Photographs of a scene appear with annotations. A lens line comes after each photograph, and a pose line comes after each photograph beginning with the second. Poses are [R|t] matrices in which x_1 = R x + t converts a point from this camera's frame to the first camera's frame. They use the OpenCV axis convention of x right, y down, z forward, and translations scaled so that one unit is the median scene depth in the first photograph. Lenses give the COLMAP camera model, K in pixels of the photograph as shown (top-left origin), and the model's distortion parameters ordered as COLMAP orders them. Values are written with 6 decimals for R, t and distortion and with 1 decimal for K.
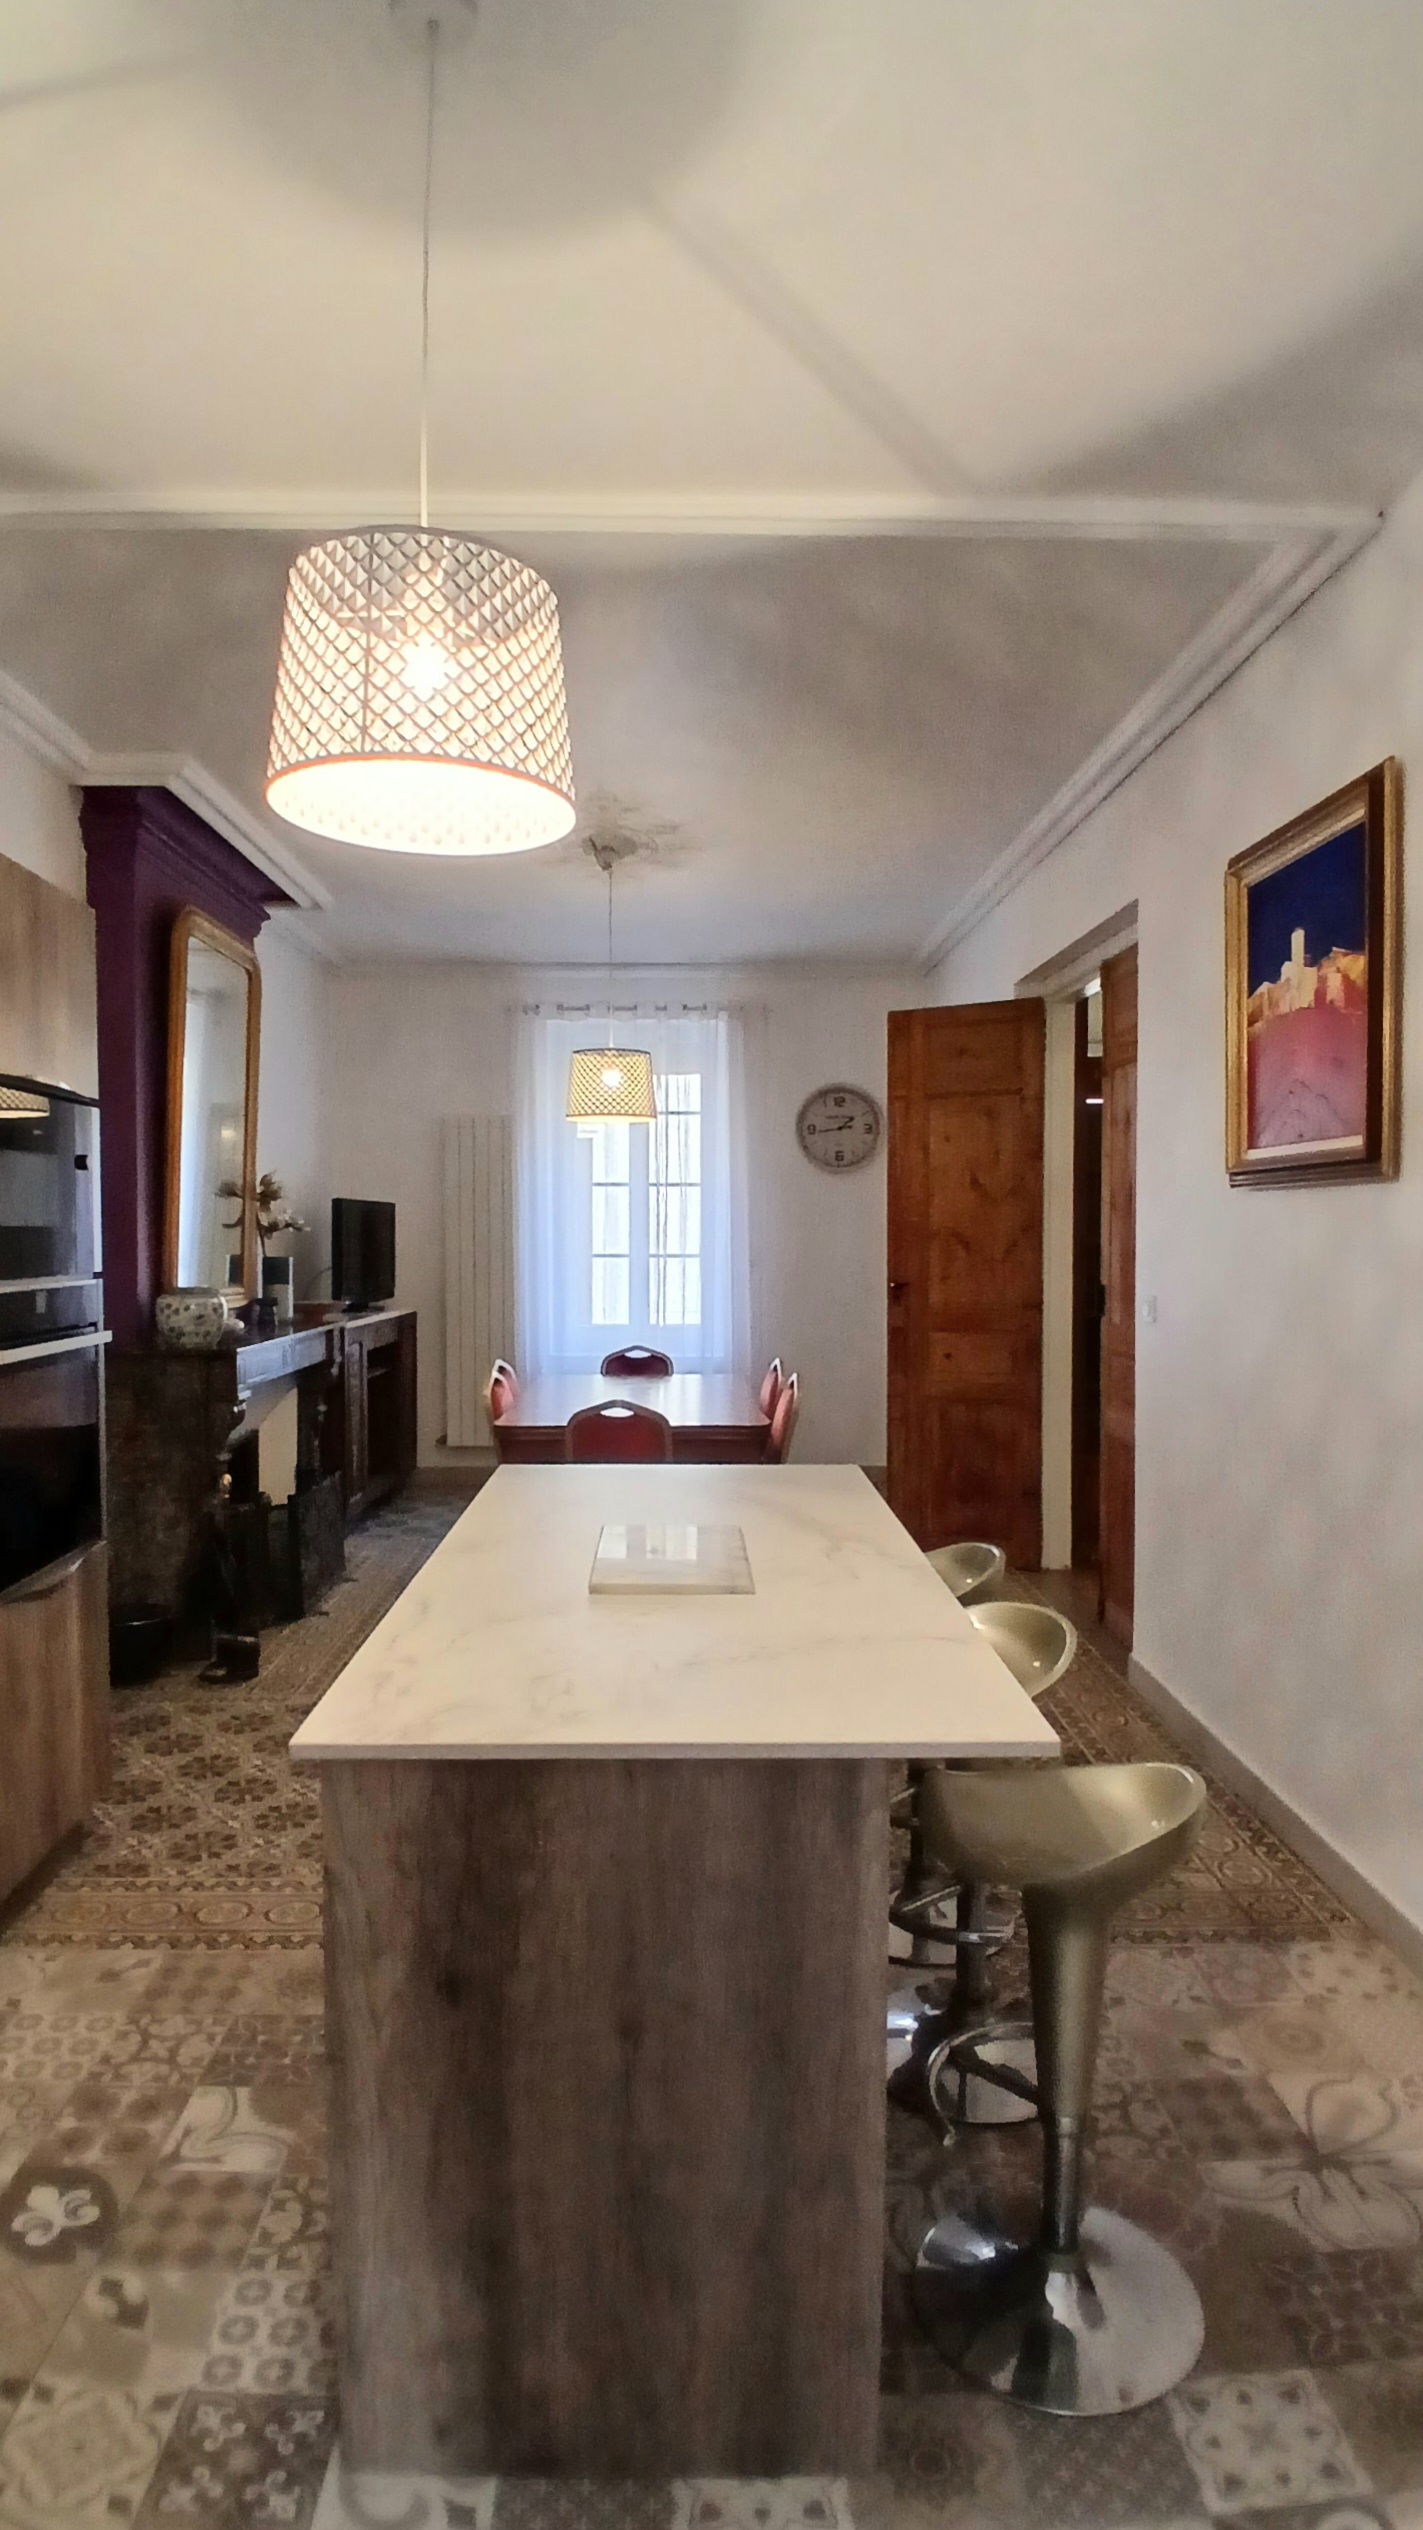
lens RADIAL K [[1259.6, 0, 711.5], [0, 1259.6, 1265.0], [0, 0, 1]] dist [0.001526, -0.044618]
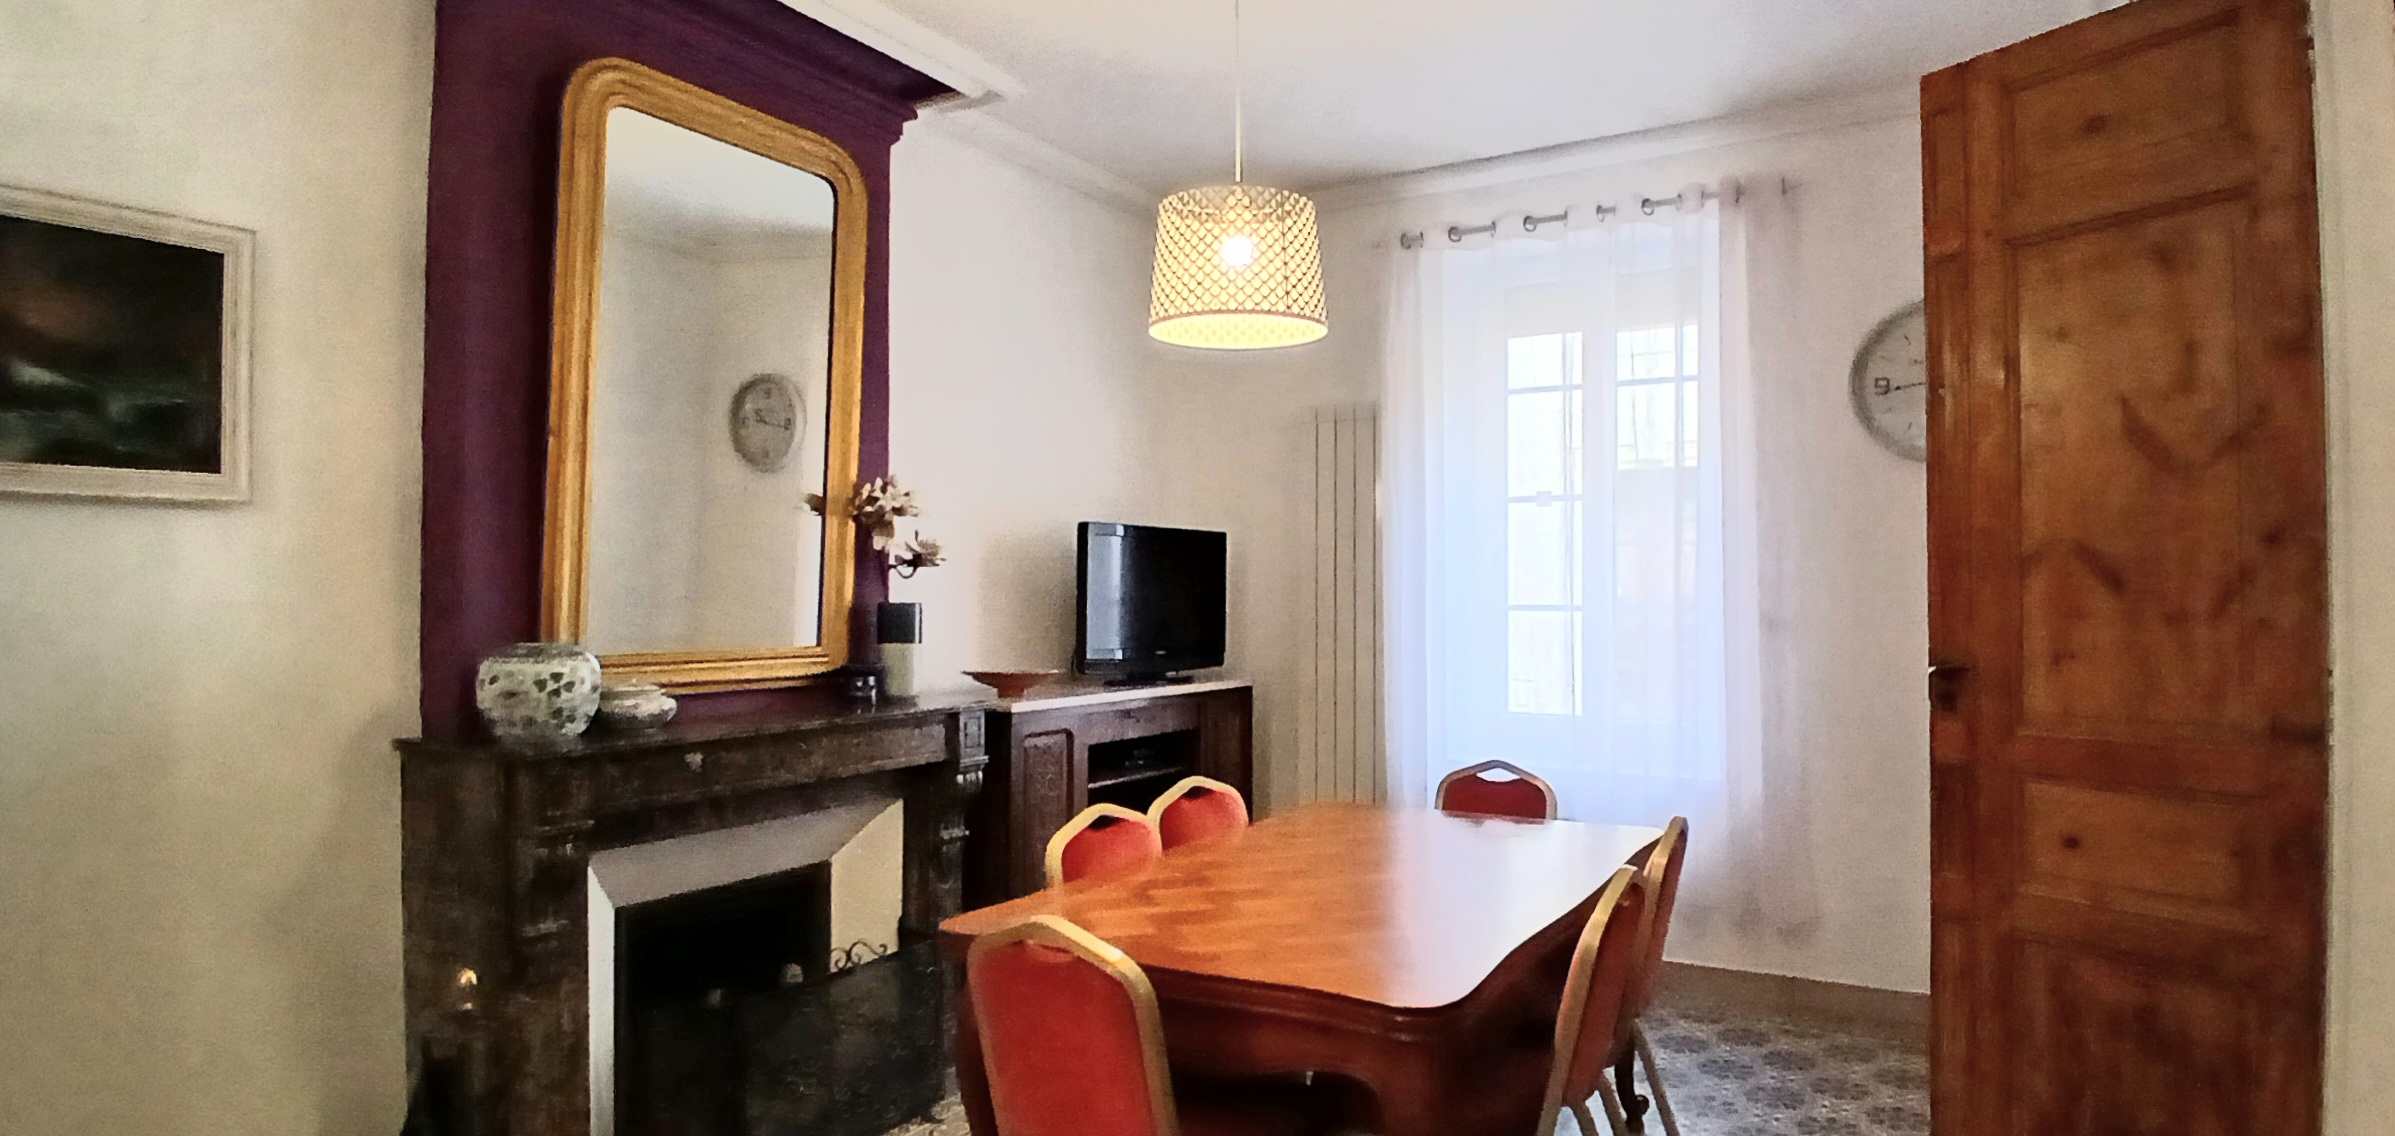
lens RADIAL K [[1334.5, 0, 1197.5], [0, 1334.5, 568.0], [0, 0, 1]] dist [0.001589, -0.052026]
pose [[0.862965, -0.009309, -0.505178, 0.157017], [-0.012371, 0.999141, -0.039545, 0.001281], [0.505112, 0.040376, 0.862109, 0.460095]]
